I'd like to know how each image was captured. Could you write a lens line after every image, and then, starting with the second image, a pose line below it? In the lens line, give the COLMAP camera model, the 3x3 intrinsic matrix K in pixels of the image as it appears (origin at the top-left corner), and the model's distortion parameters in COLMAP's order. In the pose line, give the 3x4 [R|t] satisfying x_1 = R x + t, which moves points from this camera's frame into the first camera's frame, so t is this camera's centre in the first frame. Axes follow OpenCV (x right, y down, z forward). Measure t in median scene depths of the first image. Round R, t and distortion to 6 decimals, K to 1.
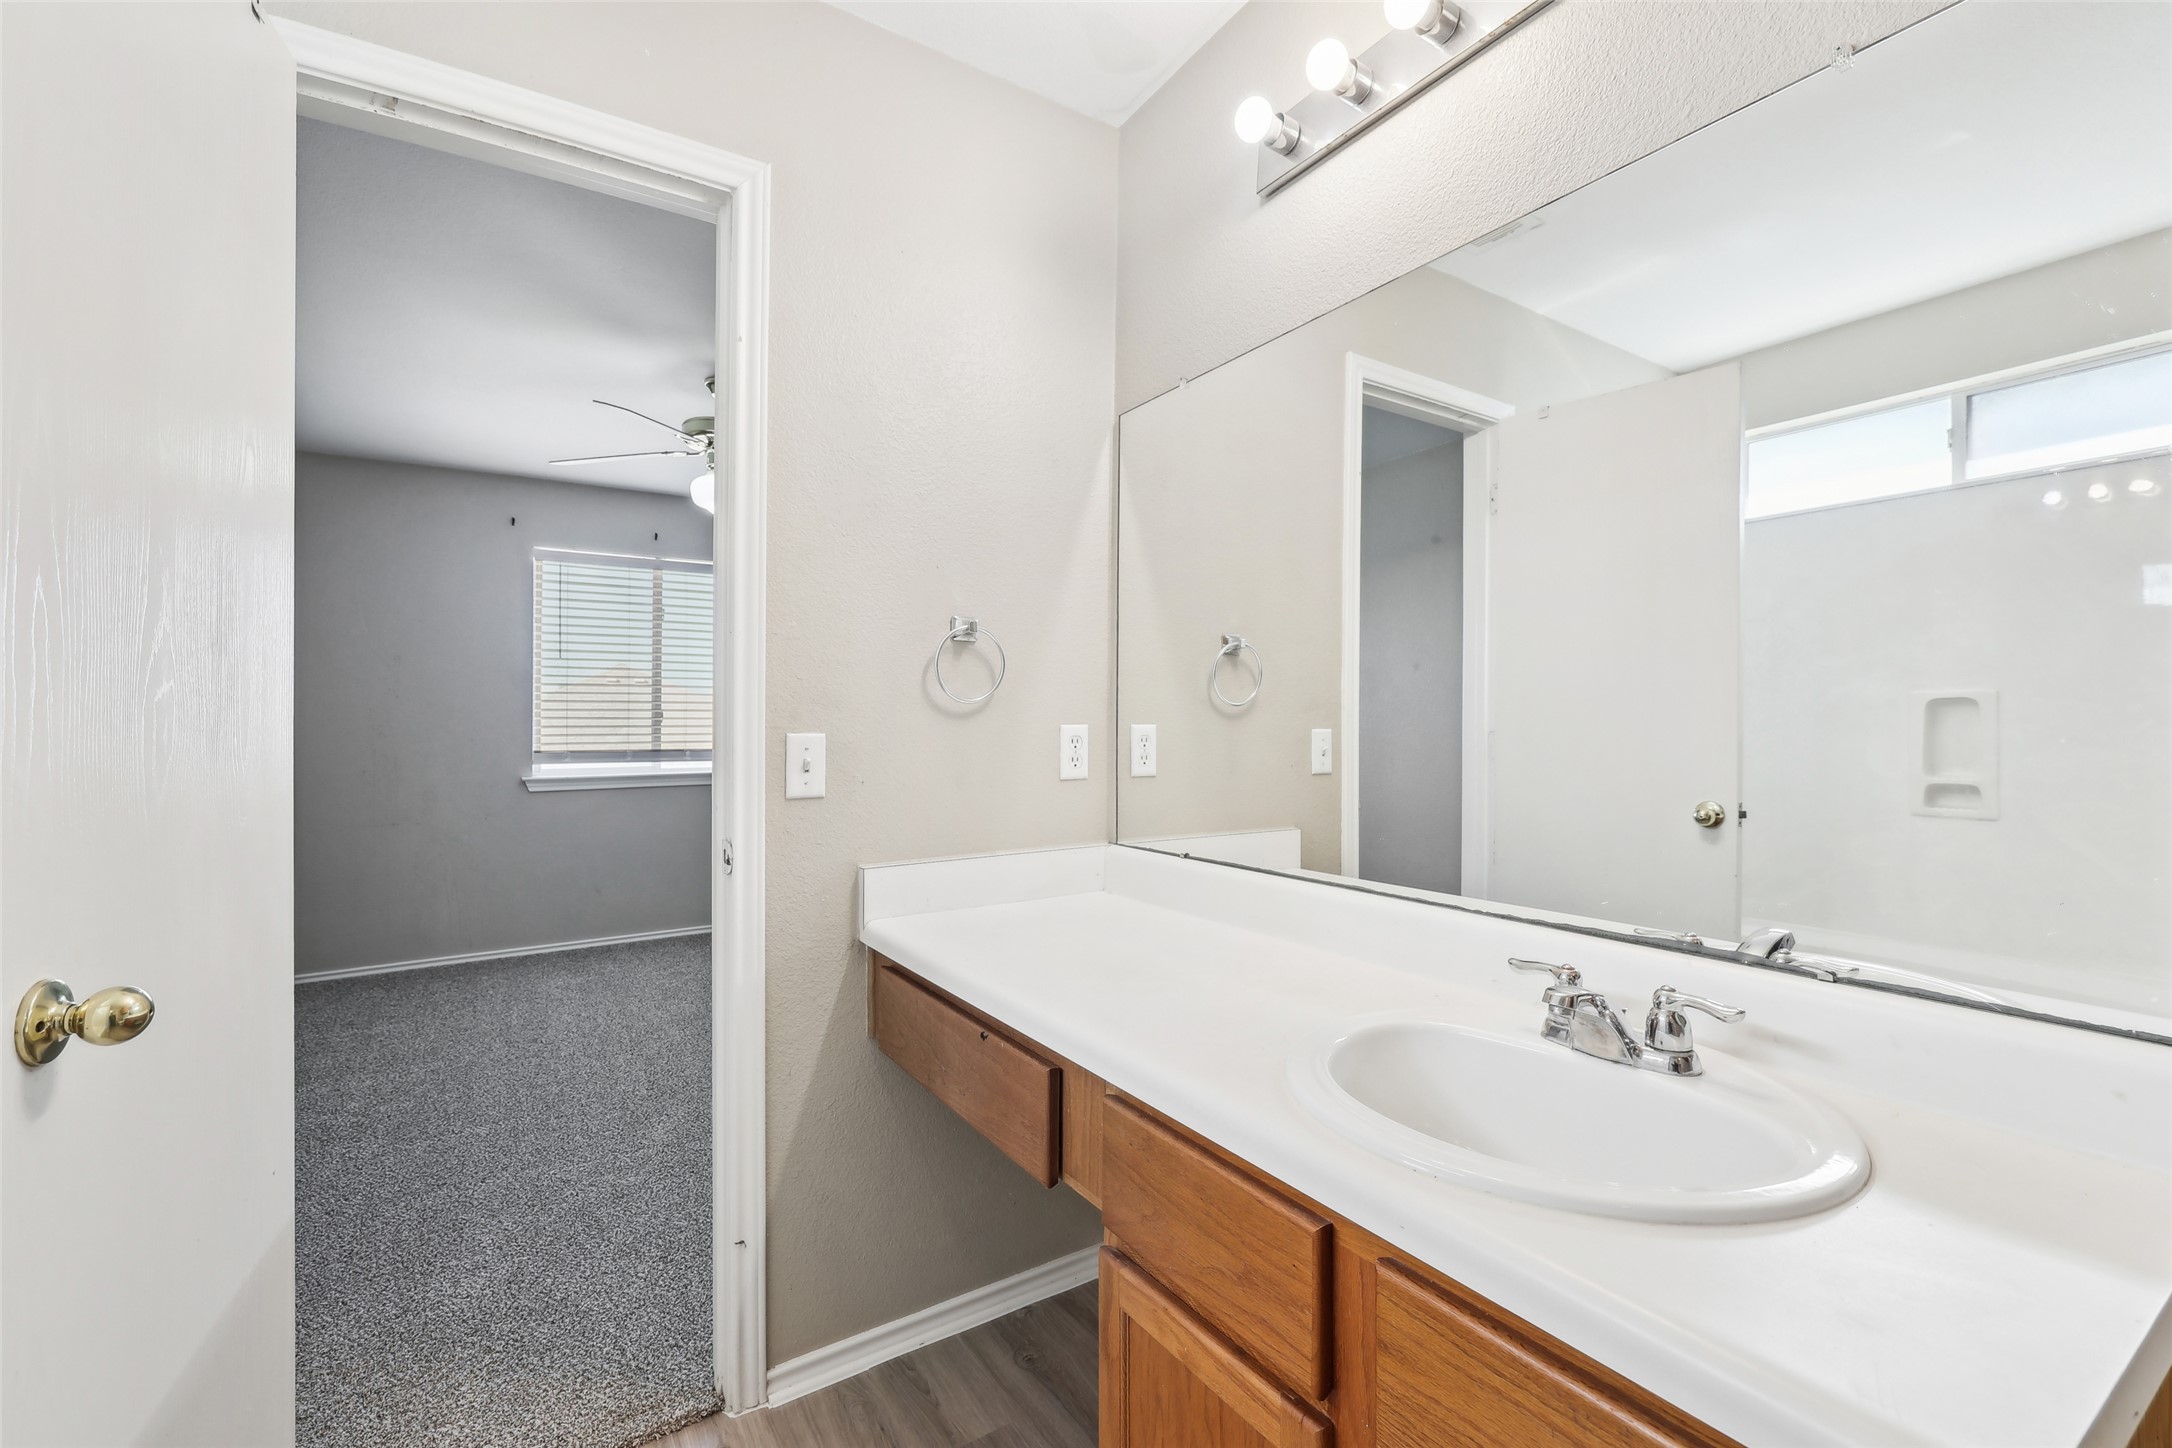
lens RADIAL K [[936.1, 0, 1088.7], [0, 936.1, 707.2], [0, 0, 1]] dist [0.003574, 0.000310]
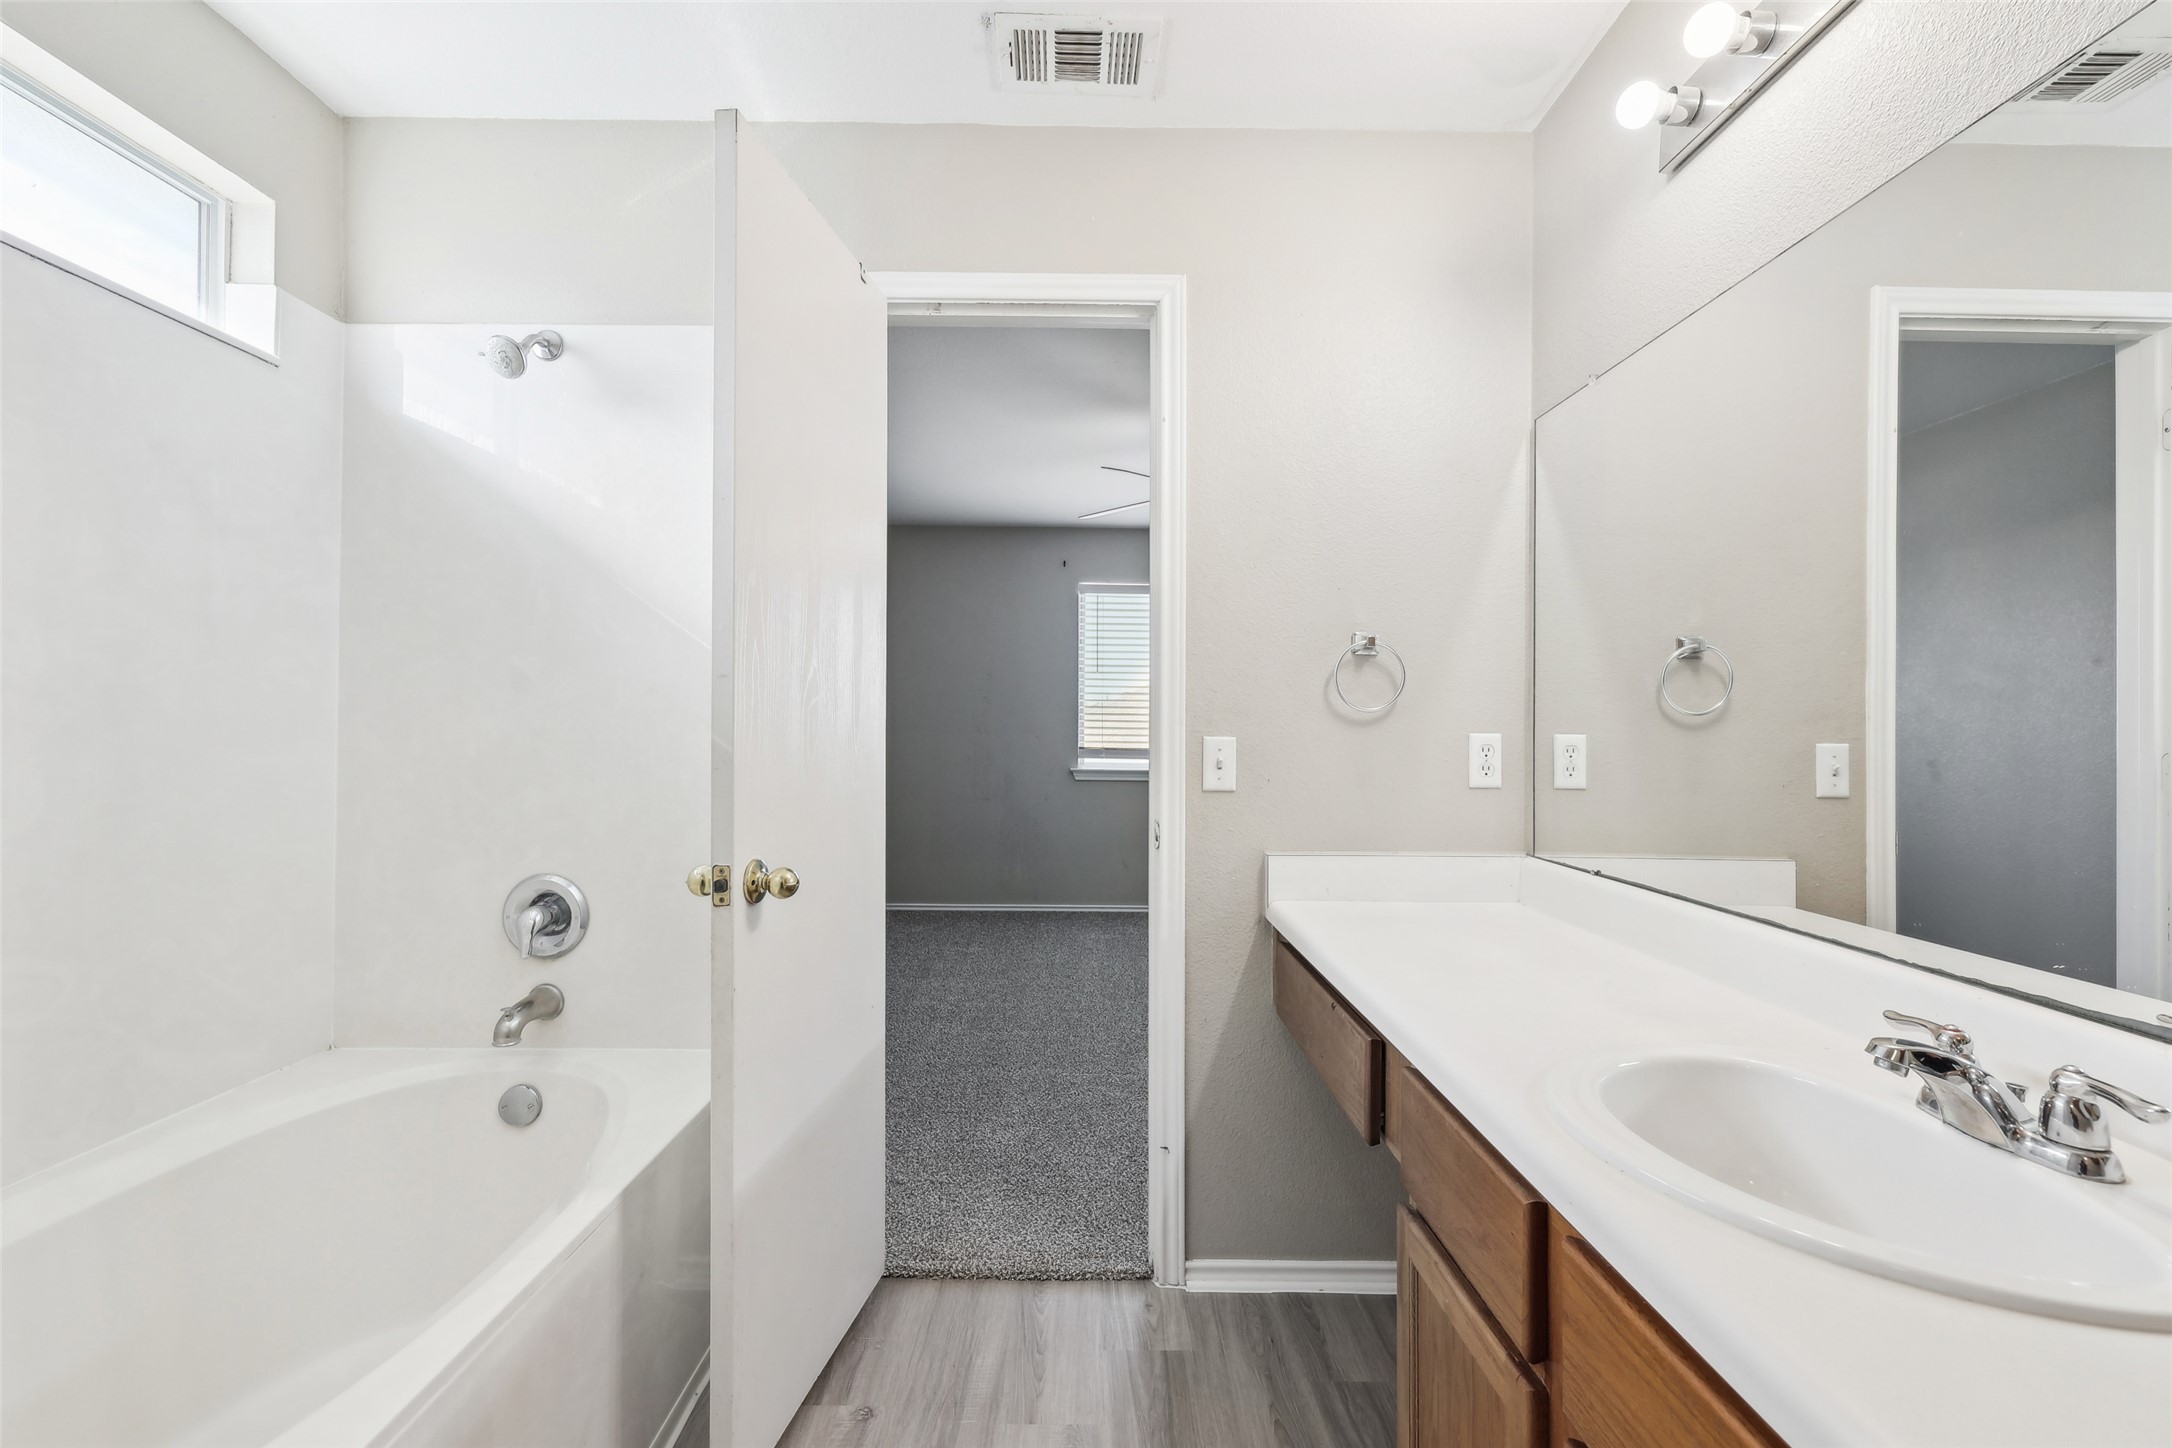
lens RADIAL K [[944.6, 0, 1080.8], [0, 944.6, 701.0], [0, 0, 1]] dist [-0.012418, 0.017274]
pose [[0.837867, -0.001053, -0.545874, 0.202395], [-0.004592, 0.999949, -0.008978, -0.005980], [0.545856, 0.010029, 0.837819, -0.101242]]
